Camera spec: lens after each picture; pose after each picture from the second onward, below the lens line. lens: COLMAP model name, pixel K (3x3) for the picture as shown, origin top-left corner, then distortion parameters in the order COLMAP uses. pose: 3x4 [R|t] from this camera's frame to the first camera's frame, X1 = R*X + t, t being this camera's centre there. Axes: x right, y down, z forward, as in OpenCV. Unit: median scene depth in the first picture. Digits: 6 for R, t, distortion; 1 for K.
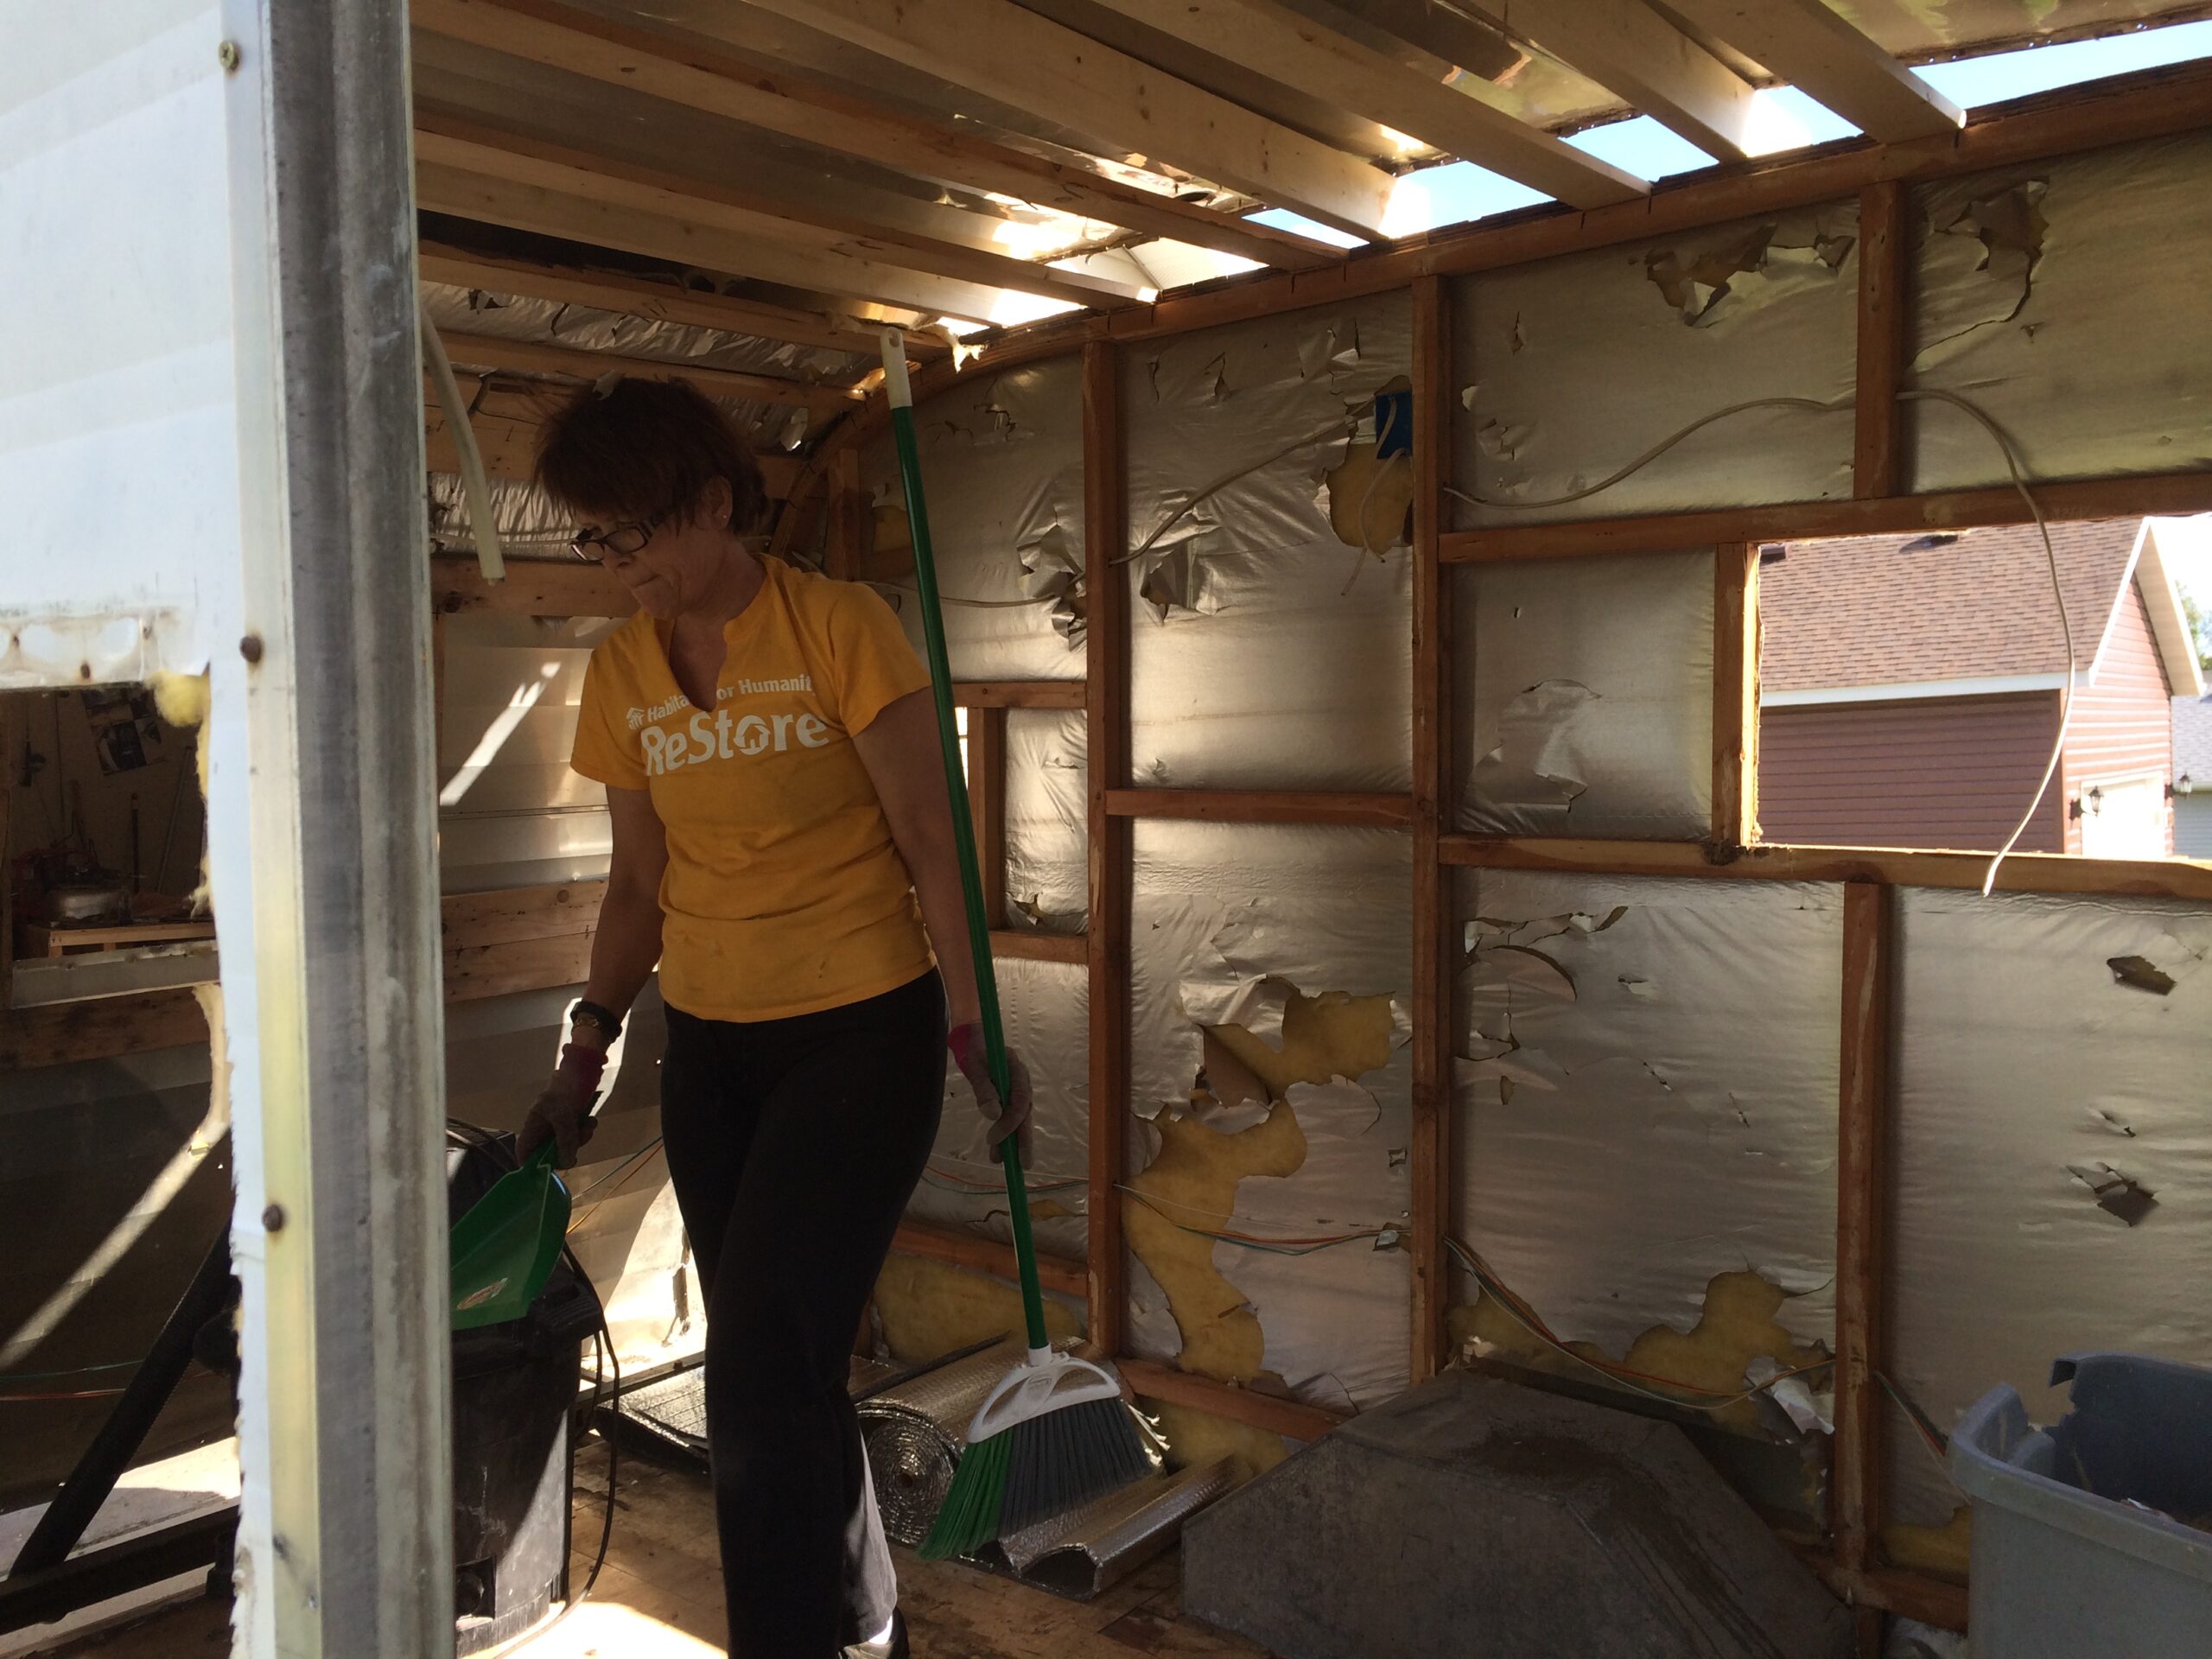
lens RADIAL K [[1922.1, 0, 1102.3], [0, 1922.1, 821.0], [0, 0, 1]] dist [0.113711, -0.137551]
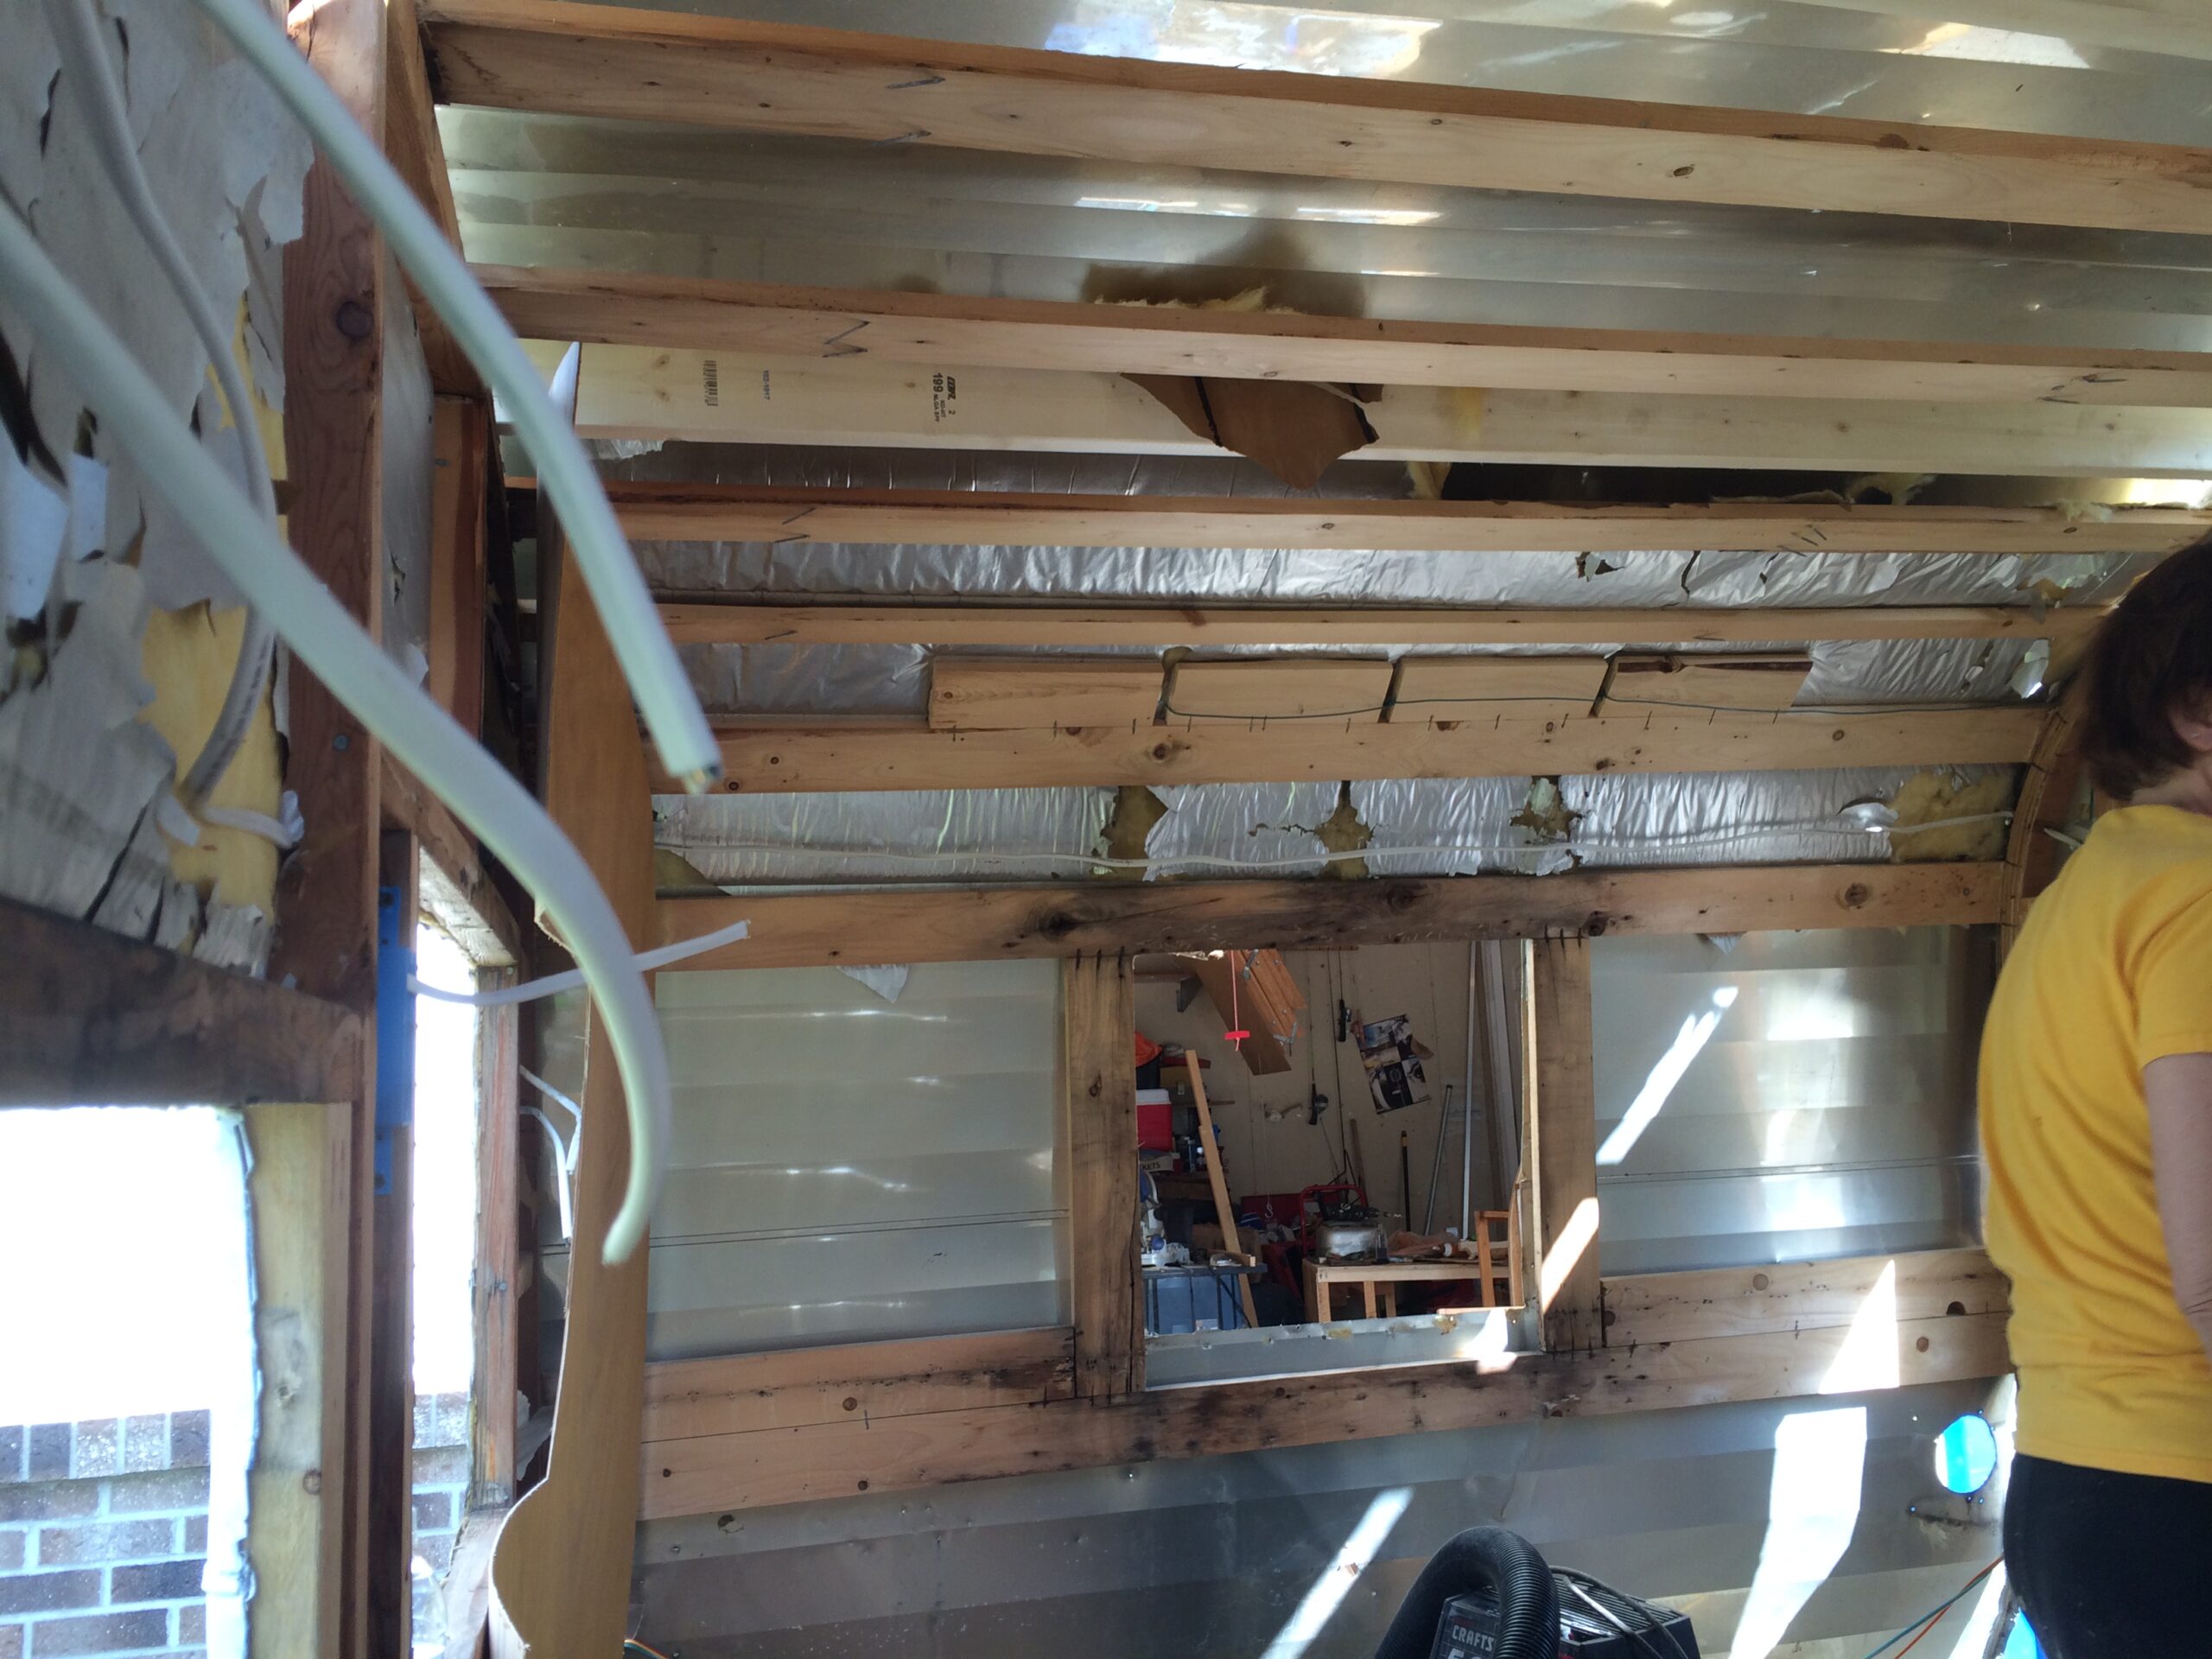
lens RADIAL K [[1911.4, 0, 1051.6], [0, 1911.4, 806.7], [0, 0, 1]] dist [0.105924, -0.140539]
pose [[0.793708, -0.104551, -0.599247, -0.011903], [-0.003044, 0.984424, -0.175785, -0.013481], [0.608292, 0.141346, 0.781027, 0.185797]]
